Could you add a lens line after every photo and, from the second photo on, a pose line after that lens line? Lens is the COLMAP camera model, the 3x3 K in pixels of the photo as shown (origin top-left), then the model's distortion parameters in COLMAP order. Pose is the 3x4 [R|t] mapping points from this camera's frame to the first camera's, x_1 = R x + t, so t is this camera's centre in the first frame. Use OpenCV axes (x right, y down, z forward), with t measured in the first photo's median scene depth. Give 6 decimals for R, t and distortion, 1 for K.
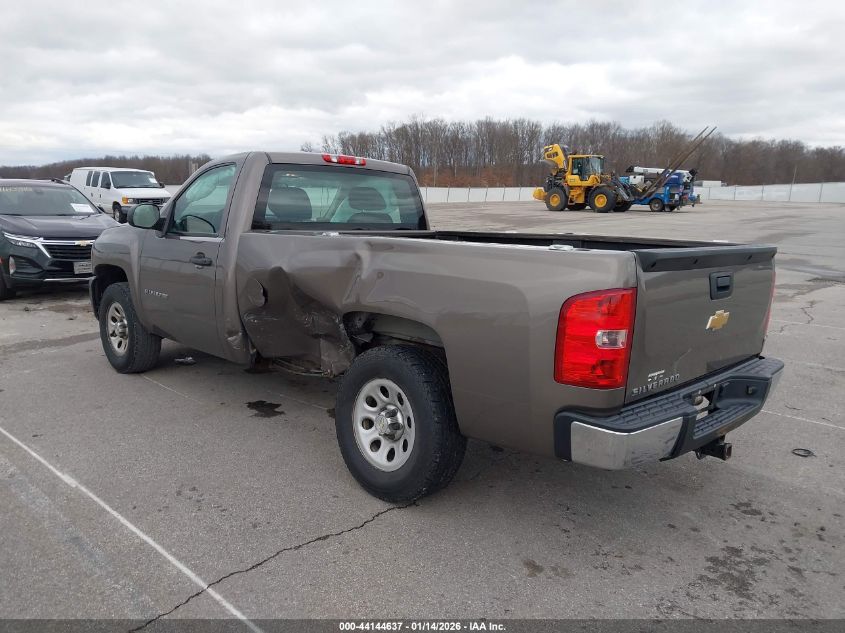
lens RADIAL K [[674.3, 0, 422.5], [0, 674.3, 316.5], [0, 0, 1]] dist [0.009240, 0.005482]
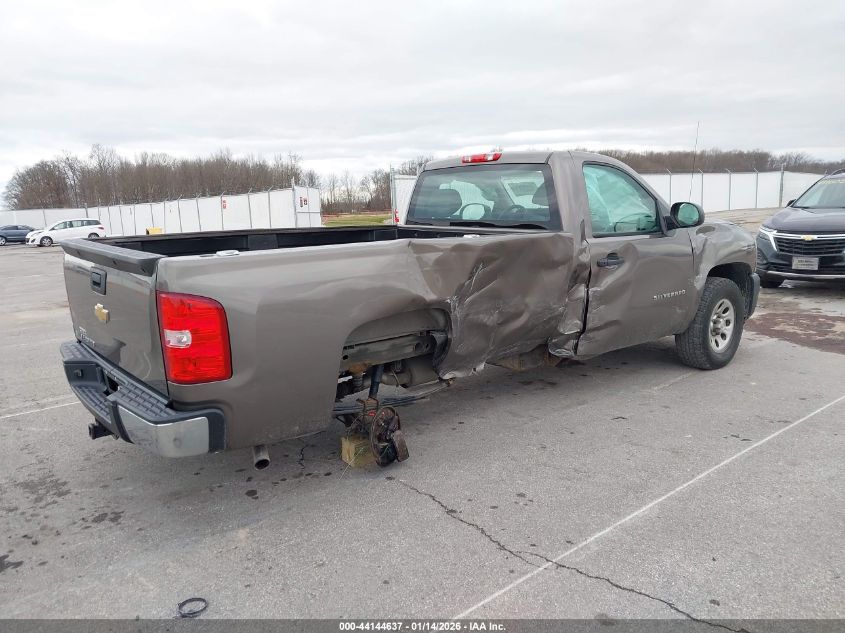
lens RADIAL K [[674.3, 0, 422.5], [0, 674.3, 316.5], [0, 0, 1]] dist [0.009240, 0.005482]
pose [[-0.111798, 0.166865, -0.979621, 1.368366], [-0.145995, 0.972346, 0.182287, -0.255137], [0.982948, 0.163399, -0.084345, 1.507108]]
